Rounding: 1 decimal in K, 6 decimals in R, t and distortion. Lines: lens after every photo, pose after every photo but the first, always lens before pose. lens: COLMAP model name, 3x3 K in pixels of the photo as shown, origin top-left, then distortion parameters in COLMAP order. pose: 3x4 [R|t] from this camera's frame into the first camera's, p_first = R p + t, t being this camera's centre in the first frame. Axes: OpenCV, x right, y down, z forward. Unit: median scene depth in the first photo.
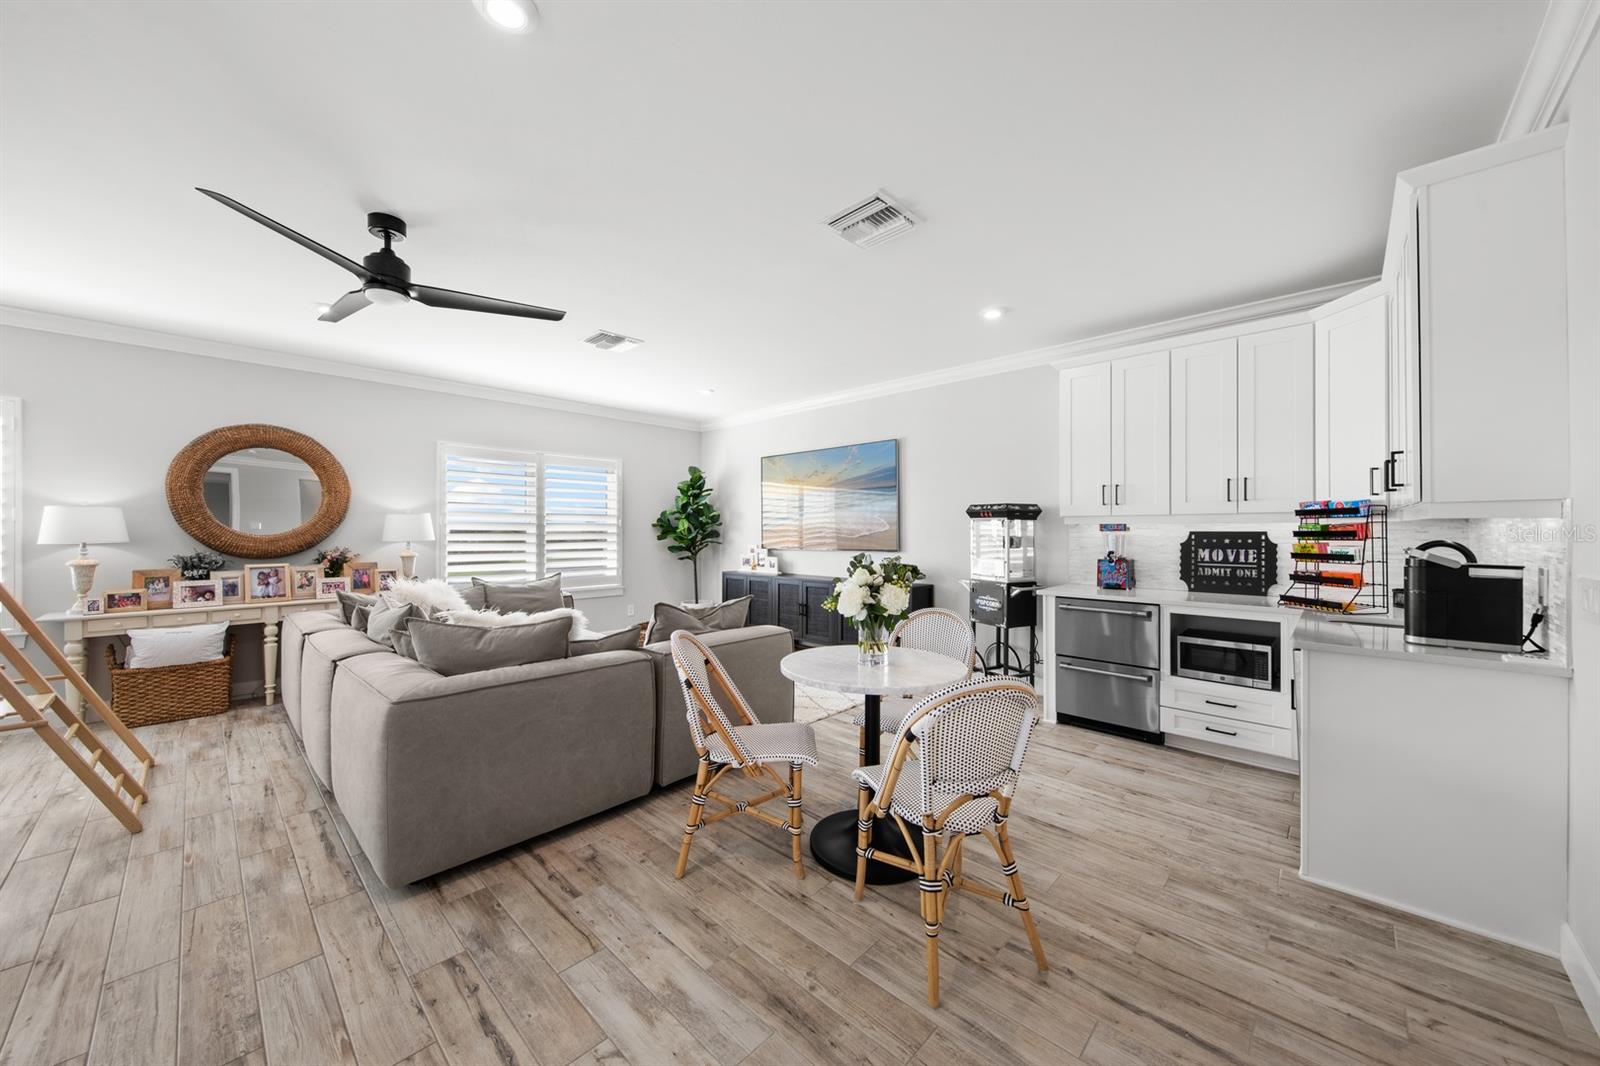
lens RADIAL K [[559.6, 0, 790.4], [0, 559.6, 532.0], [0, 0, 1]] dist [0.000454, -0.000162]
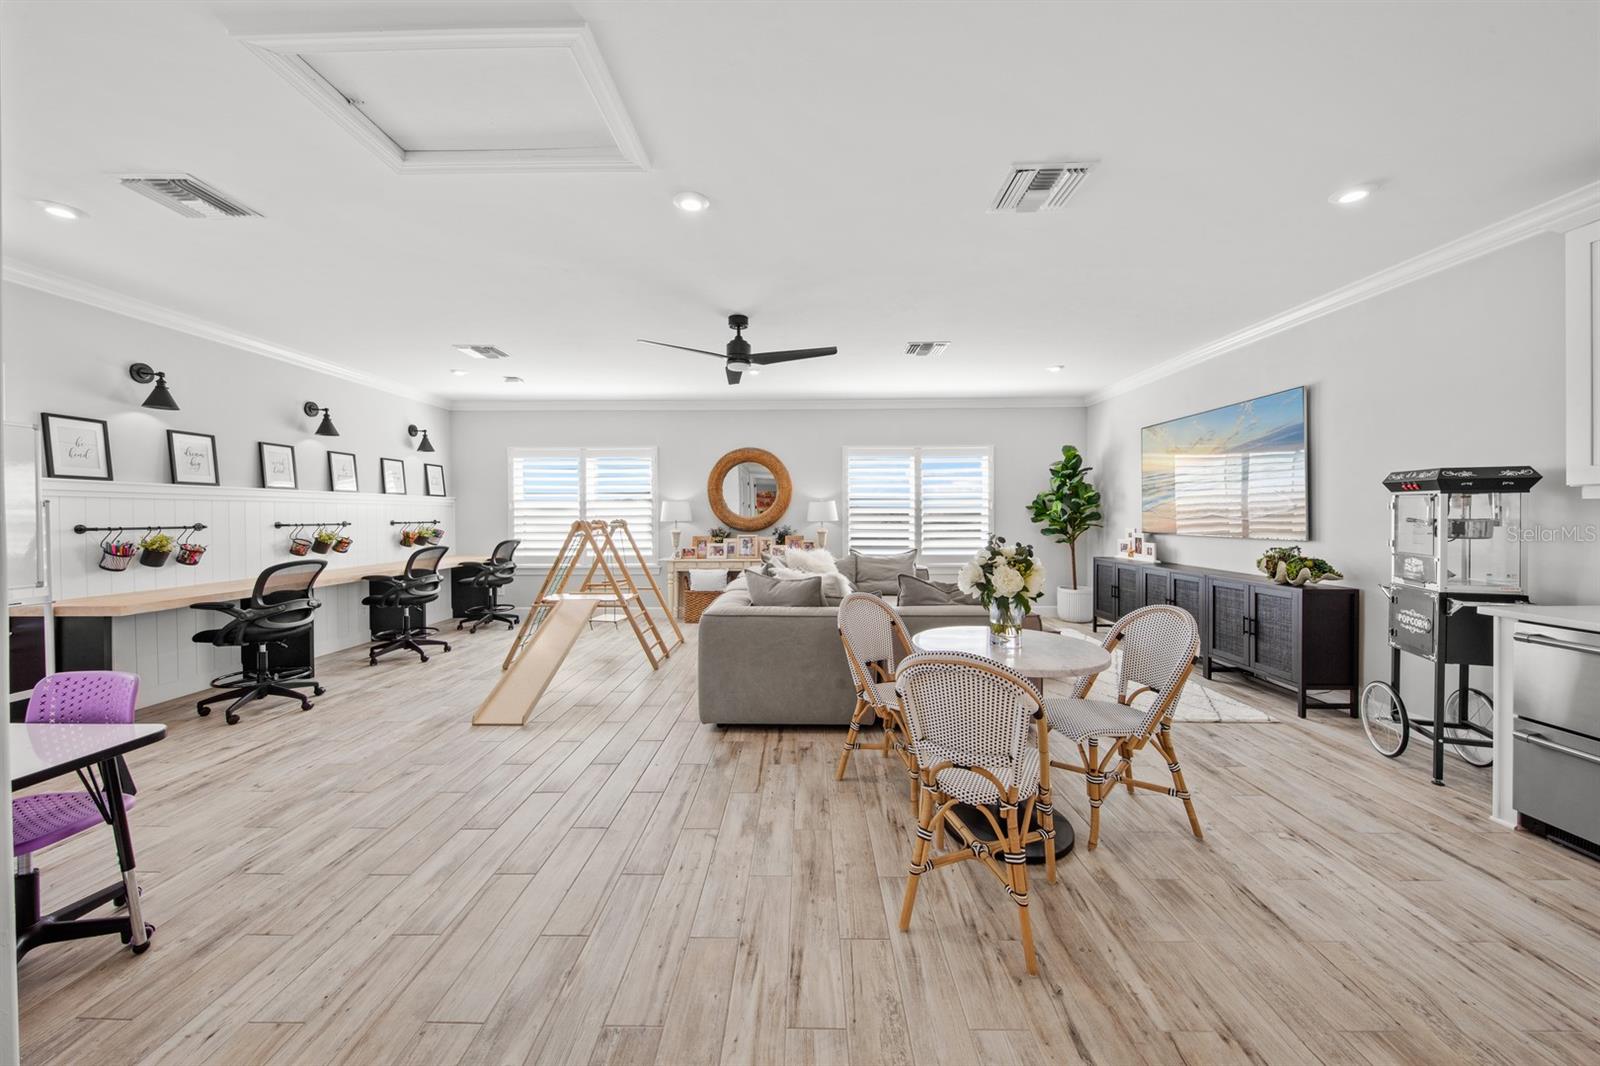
lens RADIAL K [[553.0, 0, 800.8], [0, 553.0, 521.8], [0, 0, 1]] dist [-0.000863, -0.000229]
pose [[0.684751, 0.007428, -0.728739, 0.348264], [0.002184, 0.999923, 0.012245, 0.001142], [0.728774, -0.009977, 0.684682, 0.032233]]
